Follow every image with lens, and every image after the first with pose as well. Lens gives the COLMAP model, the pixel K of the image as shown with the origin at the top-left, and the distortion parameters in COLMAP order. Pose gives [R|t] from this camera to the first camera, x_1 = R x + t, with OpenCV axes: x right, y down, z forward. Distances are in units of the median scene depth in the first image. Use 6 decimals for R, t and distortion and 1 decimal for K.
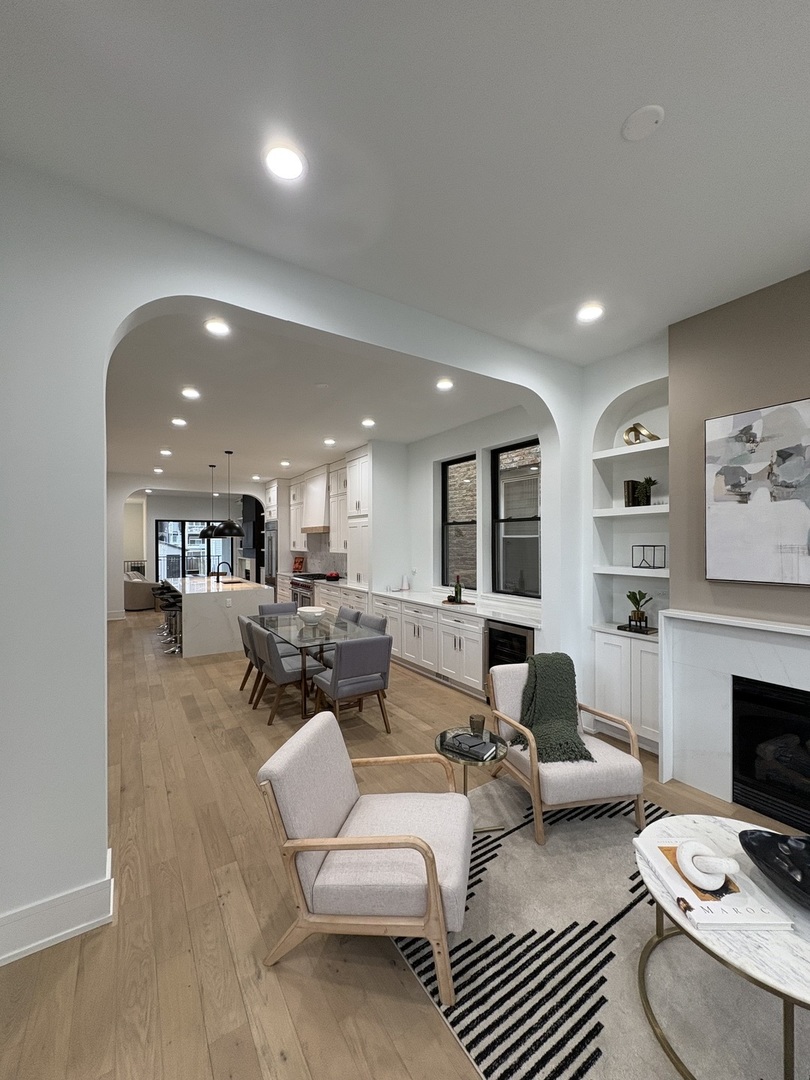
lens RADIAL K [[428.3, 0, 403.4], [0, 428.3, 542.8], [0, 0, 1]] dist [-0.000264, 0.000519]
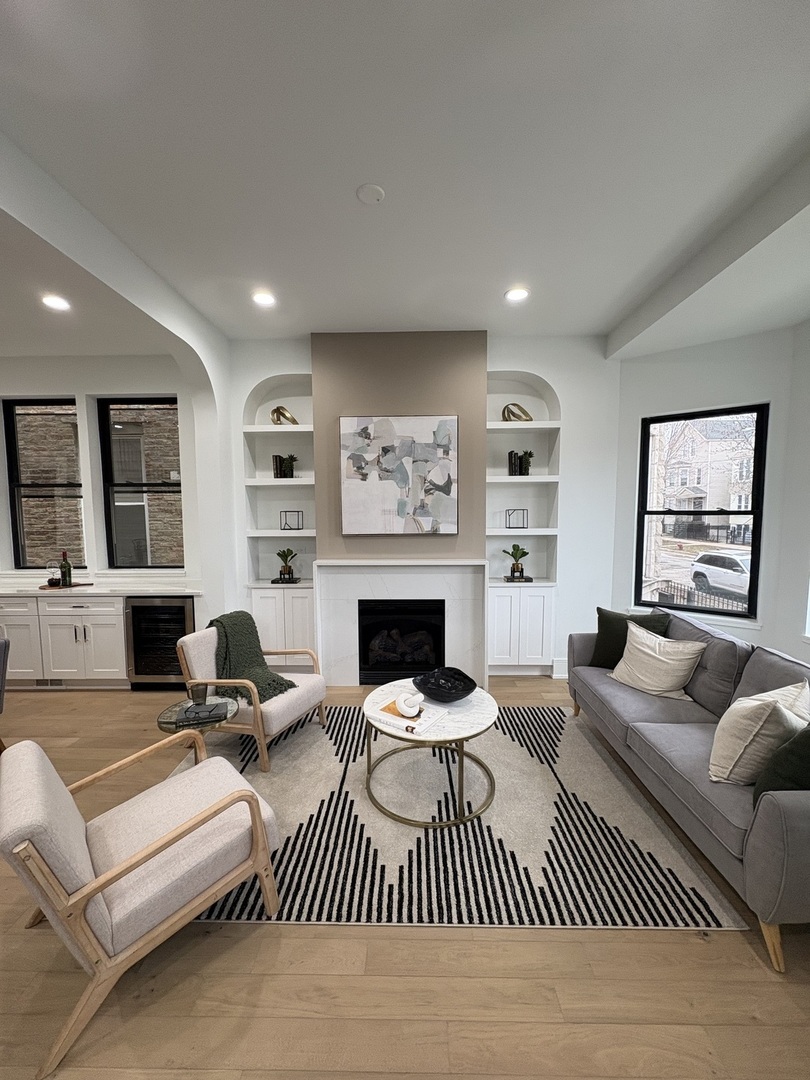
lens RADIAL K [[428.3, 0, 404.6], [0, 428.3, 543.6], [0, 0, 1]] dist [-0.000264, 0.000519]
pose [[0.561084, -0.067501, 0.825002, -0.307539], [0.007396, 0.997039, 0.076547, 0.009038], [-0.827726, -0.036847, 0.559922, 0.062001]]
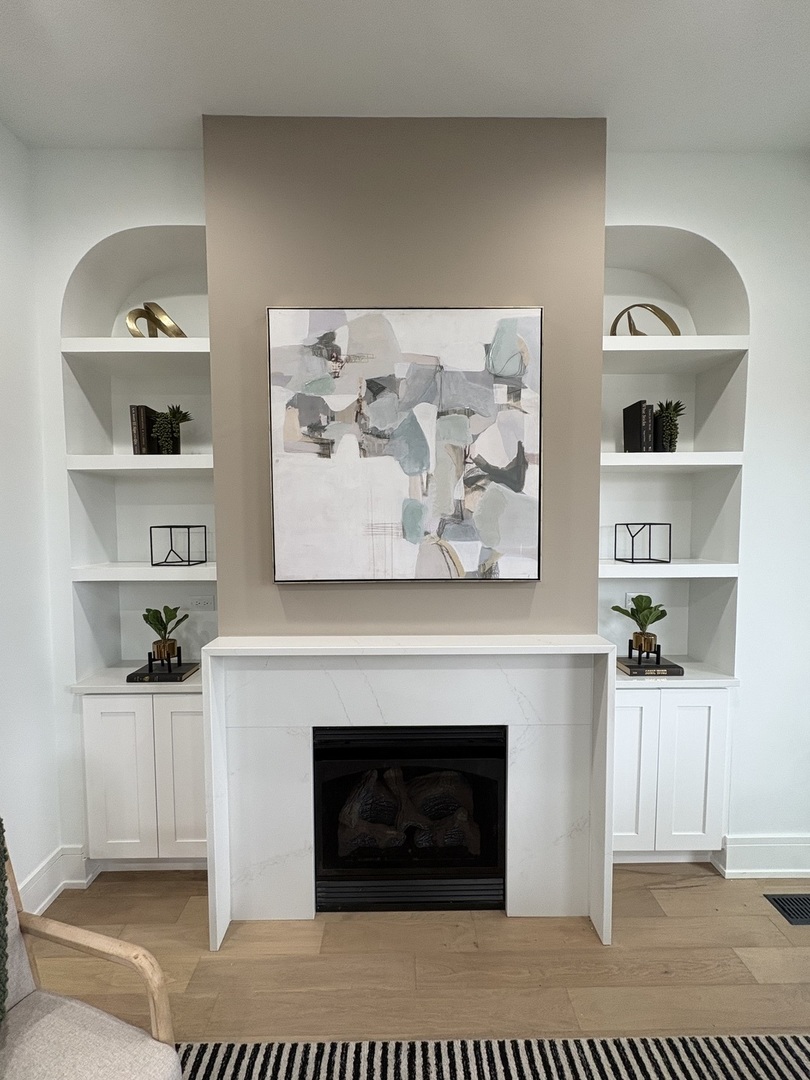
lens RADIAL K [[428.3, 0, 404.6], [0, 428.3, 541.5], [0, 0, 1]] dist [-0.000264, 0.000519]
pose [[0.535704, -0.043883, 0.843265, 0.293358], [0.005265, 0.998803, 0.048632, 0.001102], [-0.844389, -0.021613, 0.535294, 0.513470]]
